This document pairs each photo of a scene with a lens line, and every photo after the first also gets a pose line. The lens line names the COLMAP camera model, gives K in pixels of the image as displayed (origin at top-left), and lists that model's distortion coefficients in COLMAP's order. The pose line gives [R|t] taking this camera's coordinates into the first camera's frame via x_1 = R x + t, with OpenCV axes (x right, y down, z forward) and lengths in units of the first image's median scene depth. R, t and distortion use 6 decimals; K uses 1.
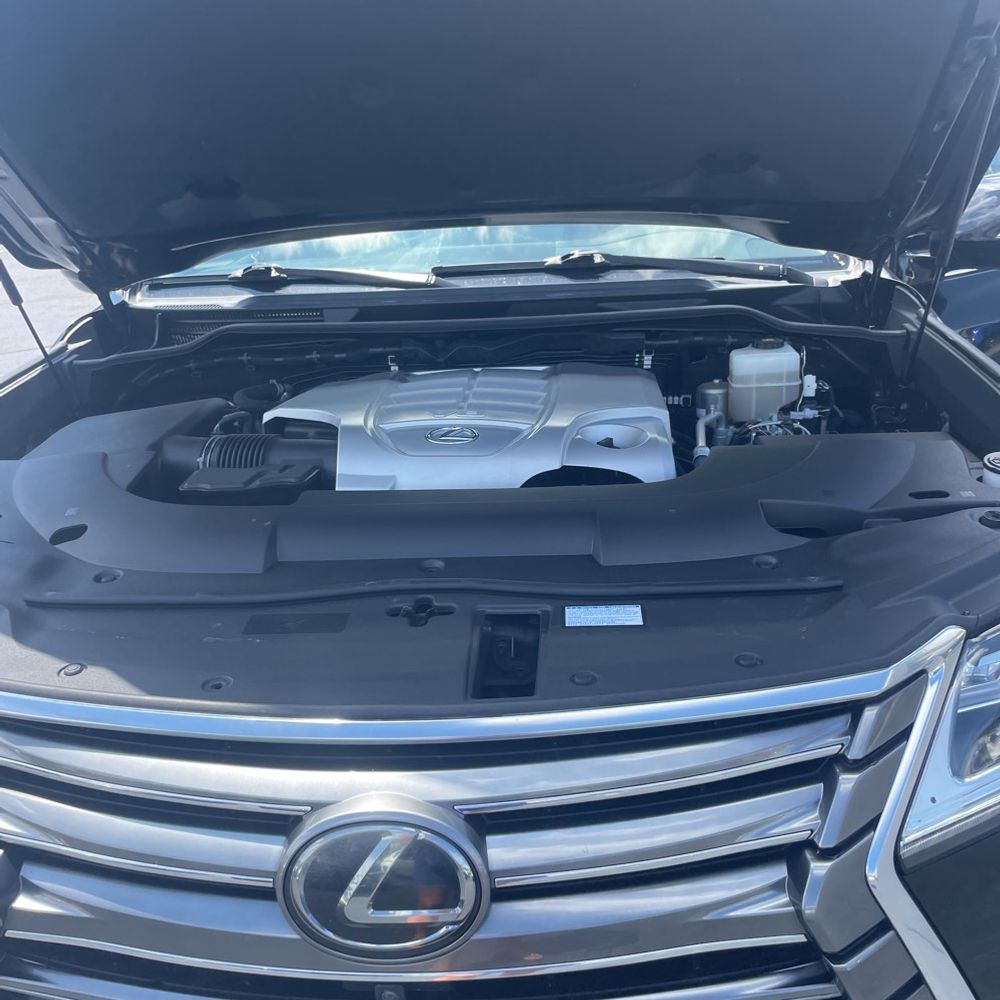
lens RADIAL K [[1015.3, 0, 504.2], [0, 1015.3, 495.8], [0, 0, 1]] dist [0.096682, -0.165175]
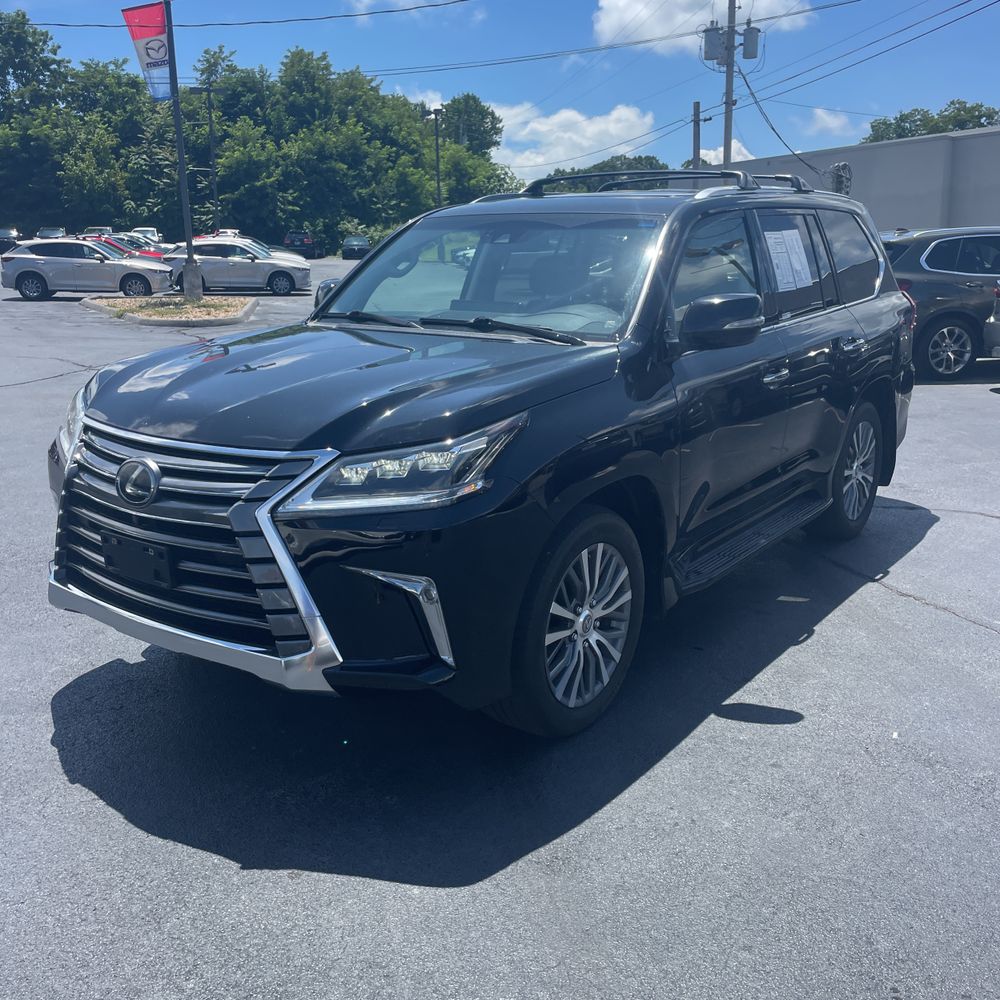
lens RADIAL K [[1015.3, 0, 504.2], [0, 1015.3, 495.8], [0, 0, 1]] dist [0.096682, -0.165175]
pose [[0.839559, 0.171820, -0.515381, 2.417208], [-0.208803, 0.977855, -0.014141, 0.210189], [0.501539, 0.119485, 0.856844, -1.136588]]
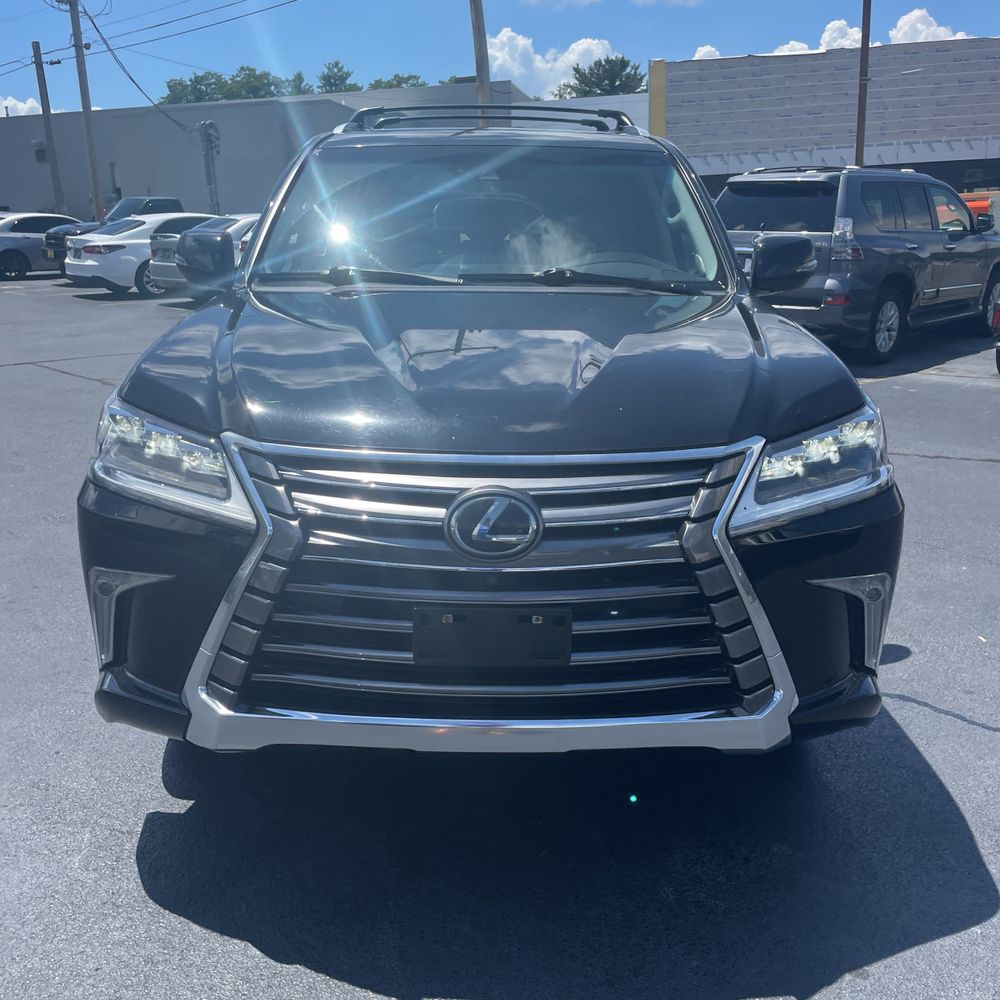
lens RADIAL K [[1017.7, 0, 472.9], [0, 1017.7, 517.8], [0, 0, 1]] dist [0.089551, -0.131450]
pose [[0.997515, 0.034710, 0.061316, -0.281563], [-0.032418, 0.998752, -0.037992, 0.426330], [-0.062559, 0.035910, 0.997395, -1.107198]]
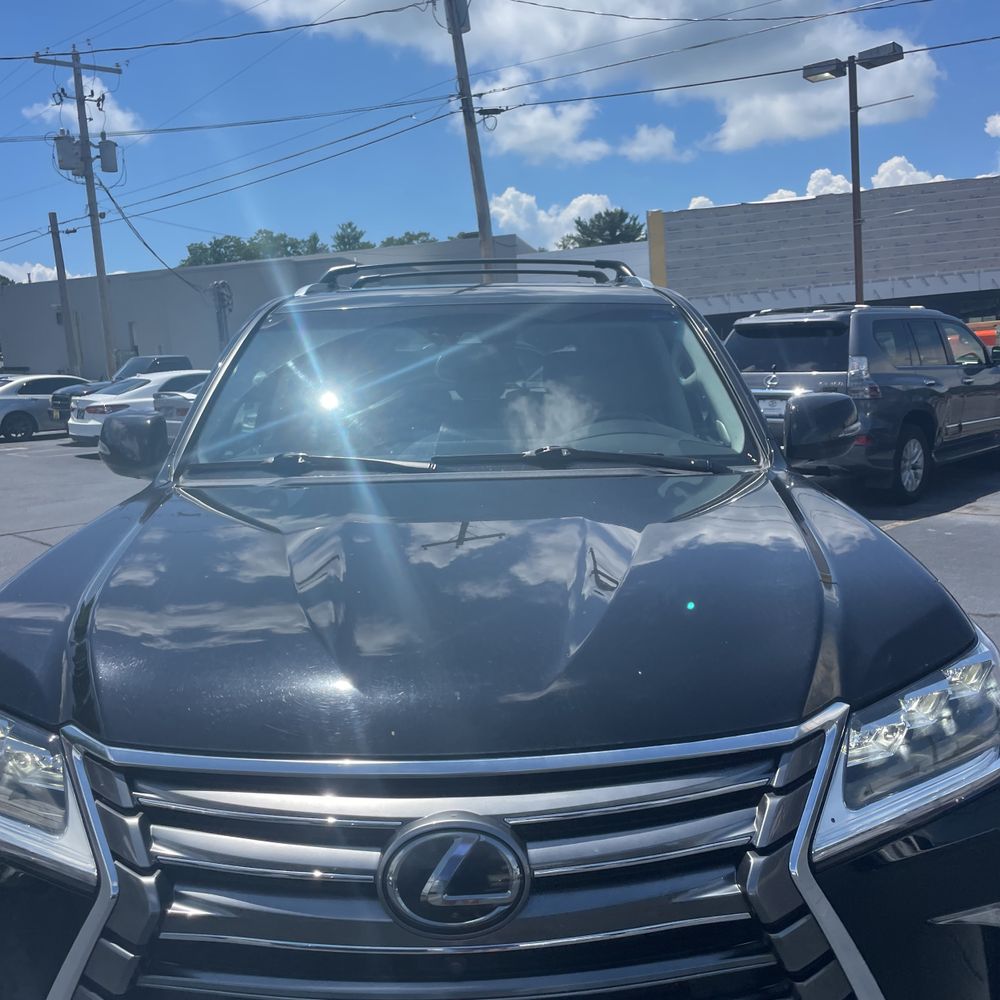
lens RADIAL K [[1016.0, 0, 495.3], [0, 1016.0, 505.4], [0, 0, 1]] dist [0.097396, -0.165999]
pose [[0.998137, 0.008807, 0.060377, -0.145398], [0.002220, 0.983633, -0.180170, 0.125450], [-0.060976, 0.179969, 0.981781, -0.465954]]
